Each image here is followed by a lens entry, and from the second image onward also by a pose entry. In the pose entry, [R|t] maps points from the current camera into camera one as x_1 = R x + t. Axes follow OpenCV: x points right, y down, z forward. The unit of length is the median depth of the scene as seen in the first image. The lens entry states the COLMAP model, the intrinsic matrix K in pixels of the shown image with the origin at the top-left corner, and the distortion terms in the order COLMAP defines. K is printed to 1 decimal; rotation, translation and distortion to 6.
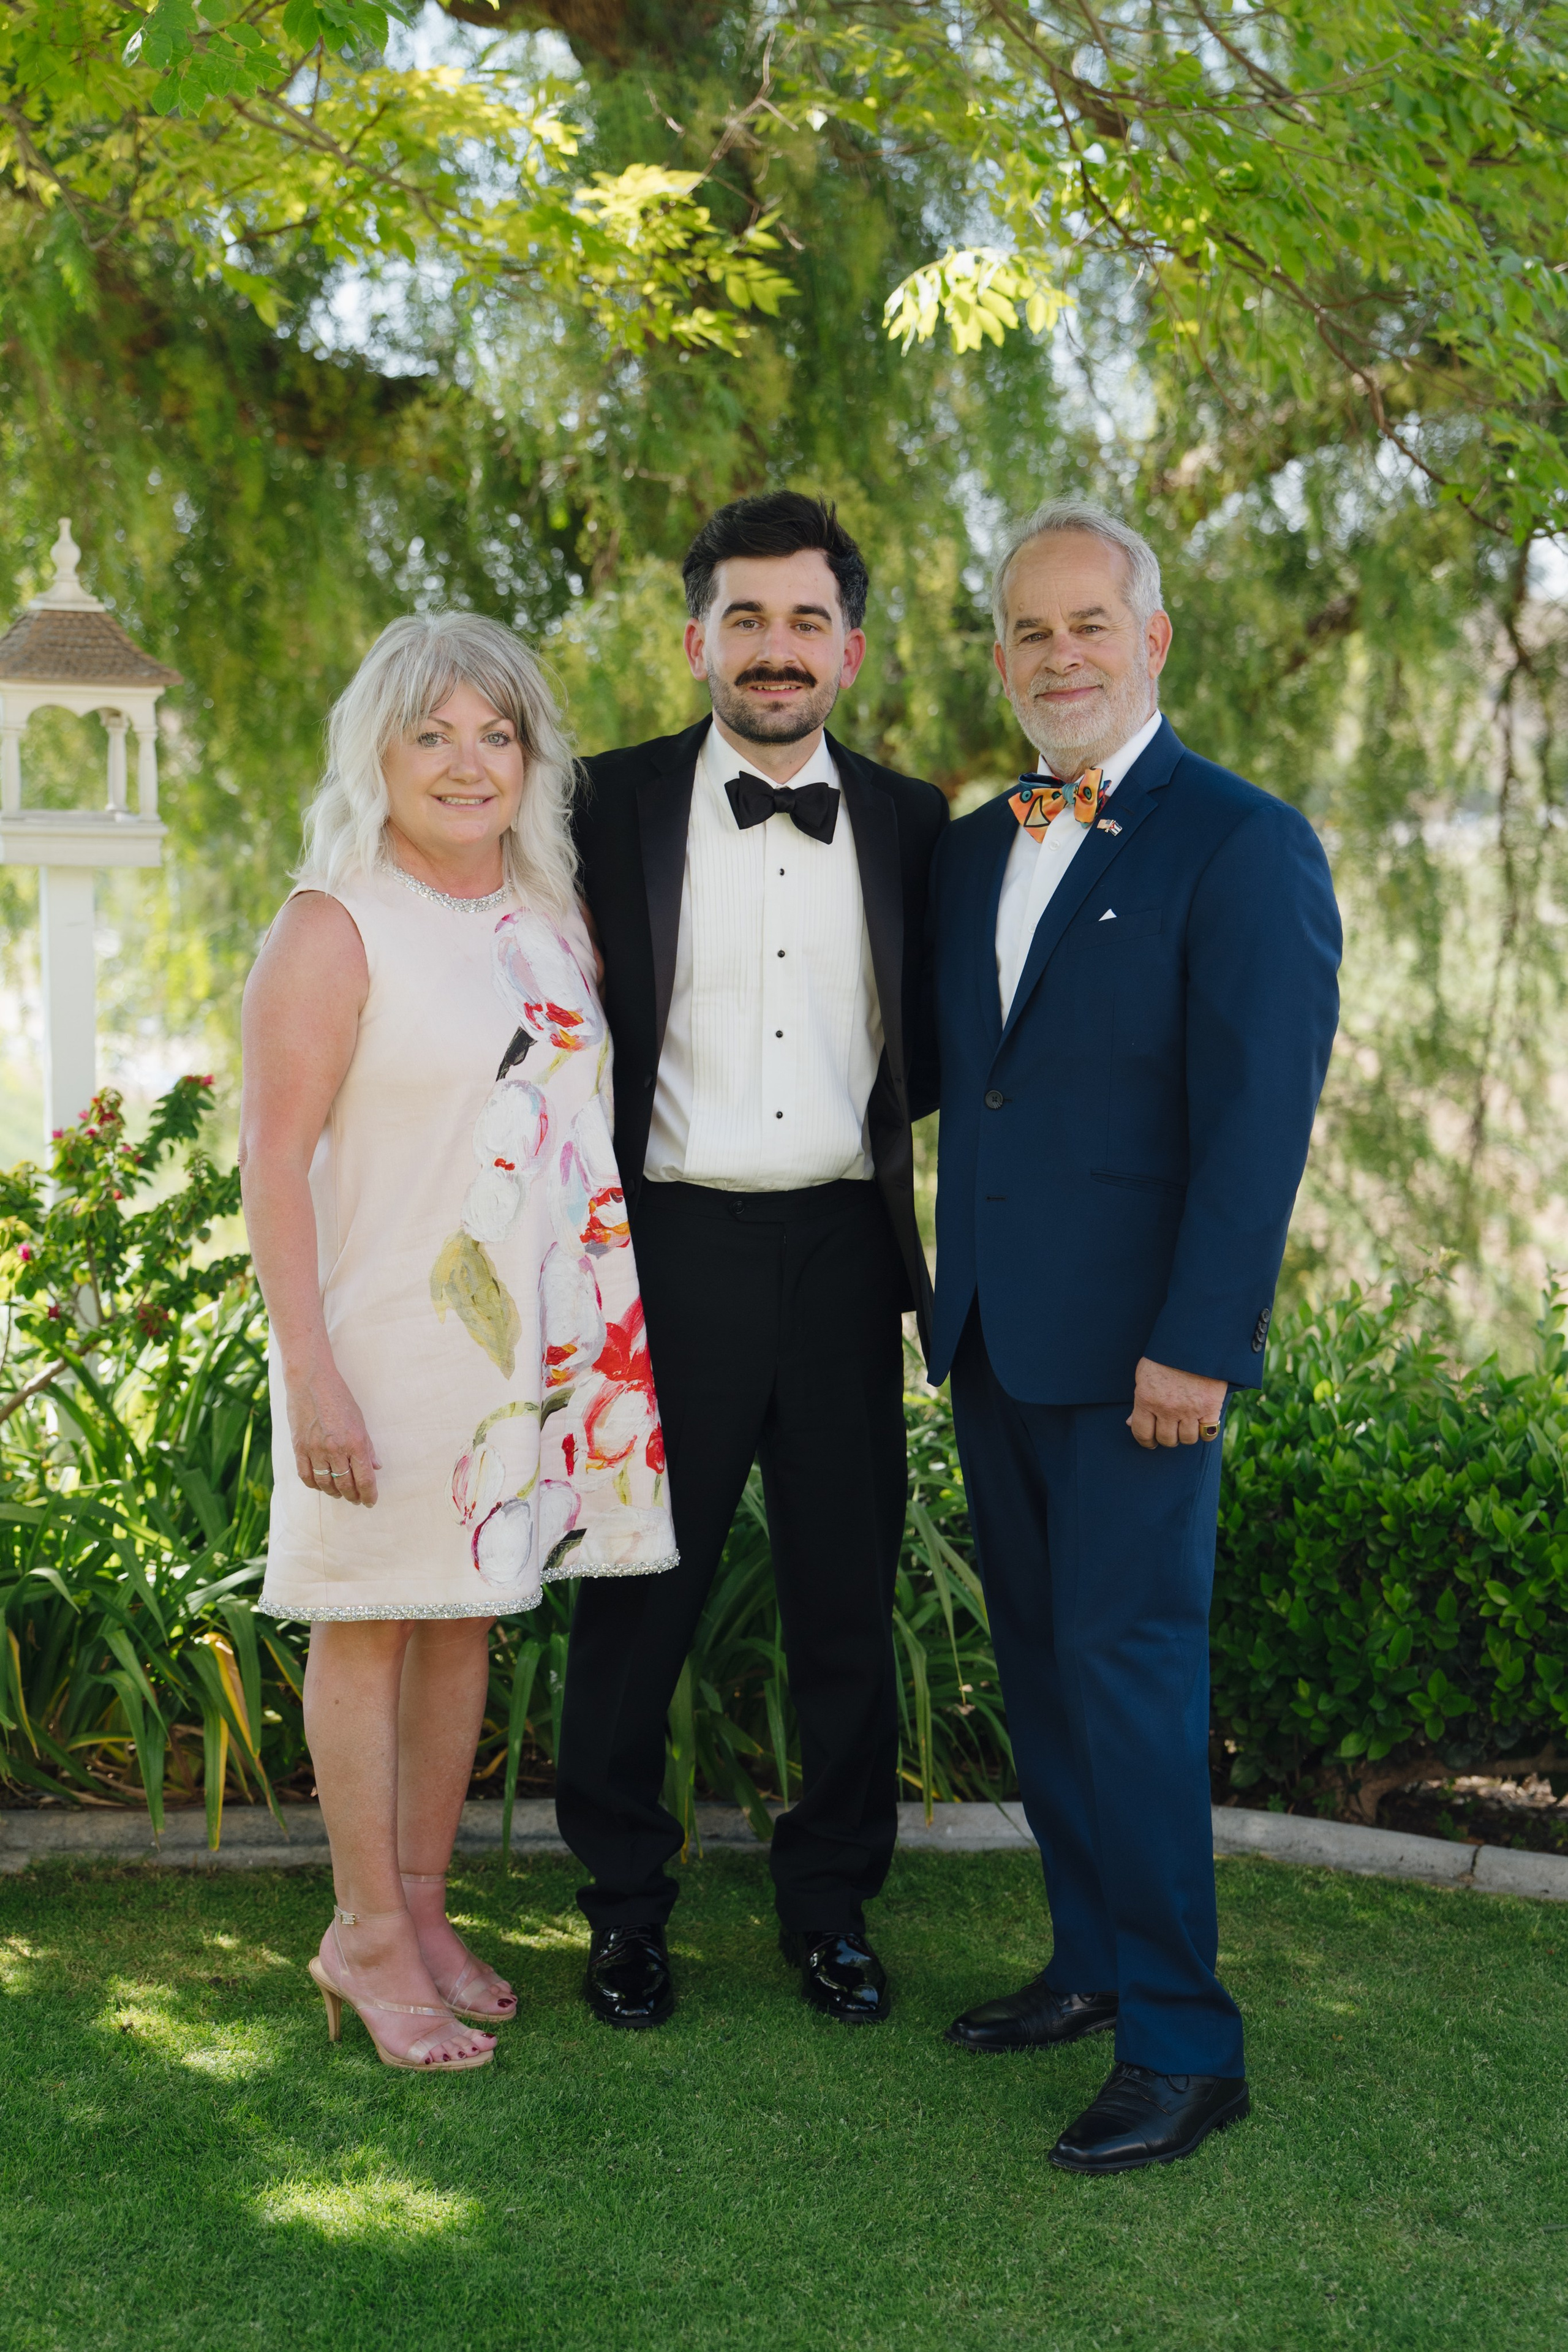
lens RADIAL K [[3509.3, 0, 782.3], [0, 3509.3, 1230.3], [0, 0, 1]] dist [0.199754, -0.434719]
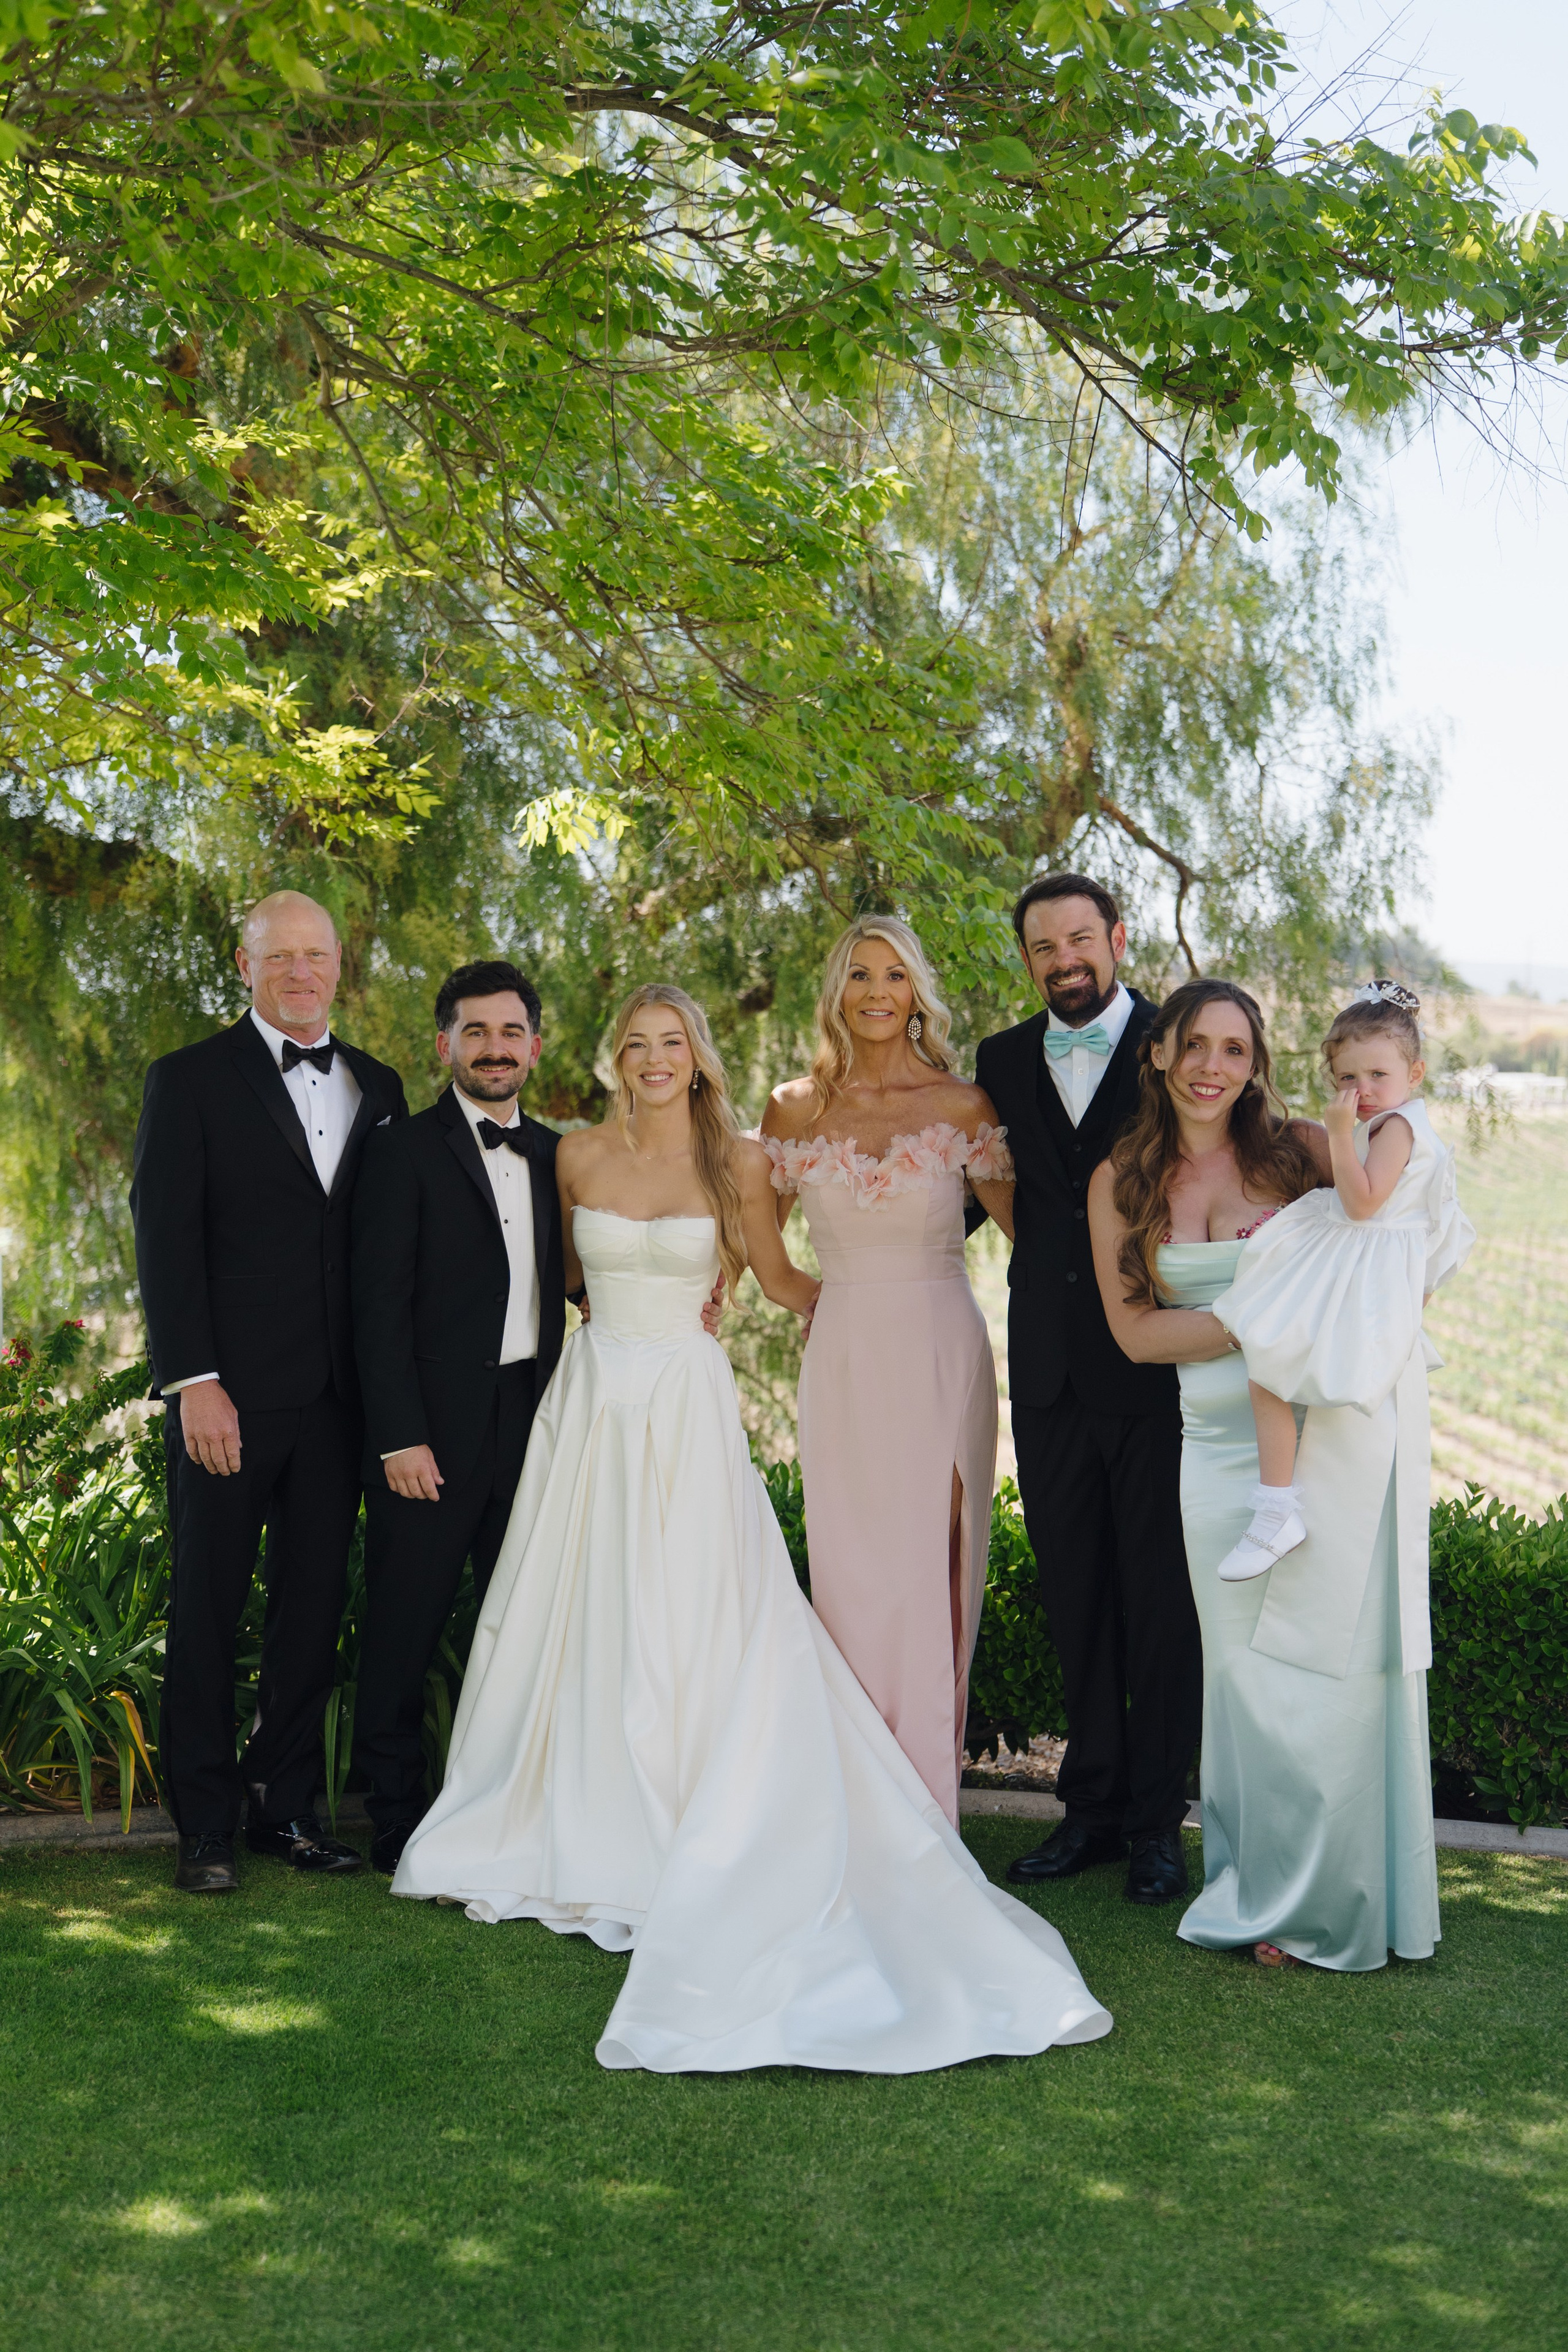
lens RADIAL K [[2628.0, 0, 768.8], [0, 2628.0, 1226.5], [0, 0, 1]] dist [0.036897, -0.017305]
pose [[0.984039, -0.017995, 0.177040, -0.076675], [0.032191, 0.996461, -0.077645, 0.011973], [-0.175016, 0.082105, 0.981136, -0.154396]]
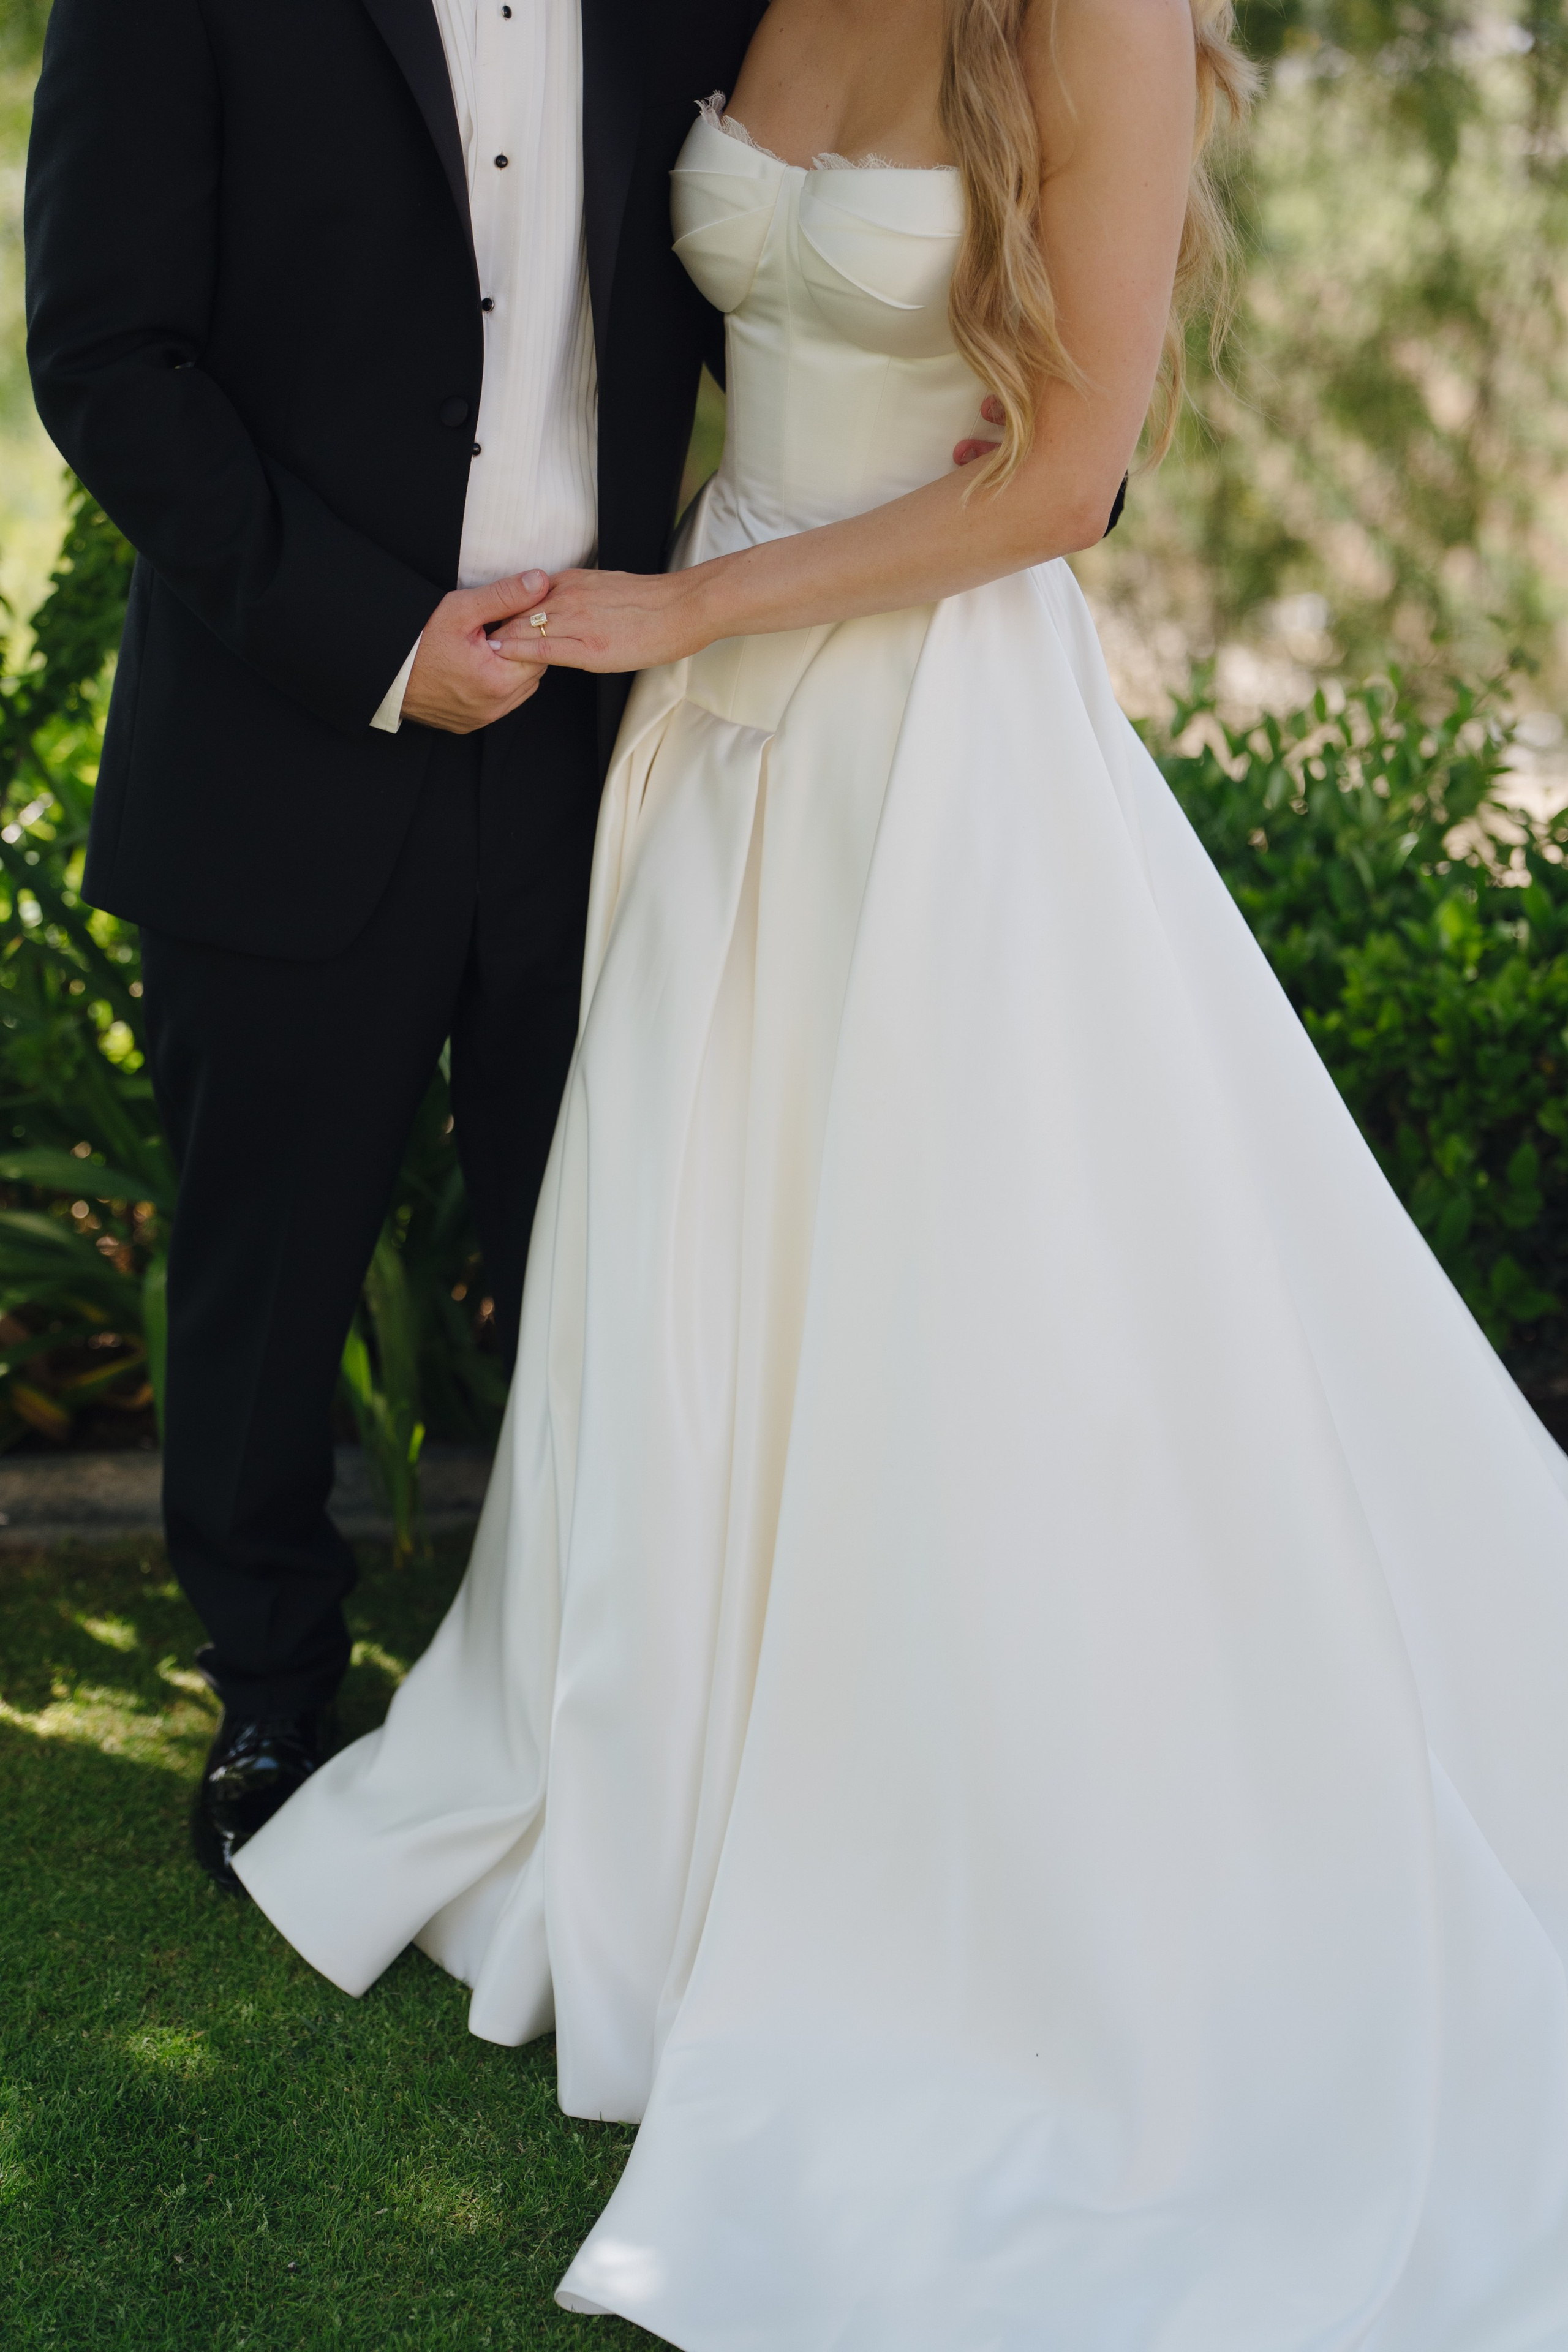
lens RADIAL K [[3380.4, 0, 784.0], [0, 3380.4, 1176.0], [0, 0, 1]] dist [0.125578, -0.052867]
pose [[0.999941, -0.003948, 0.010164, 0.036248], [0.001822, 0.979547, 0.201206, -0.023705], [-0.010750, -0.201175, 0.979496, 0.341435]]
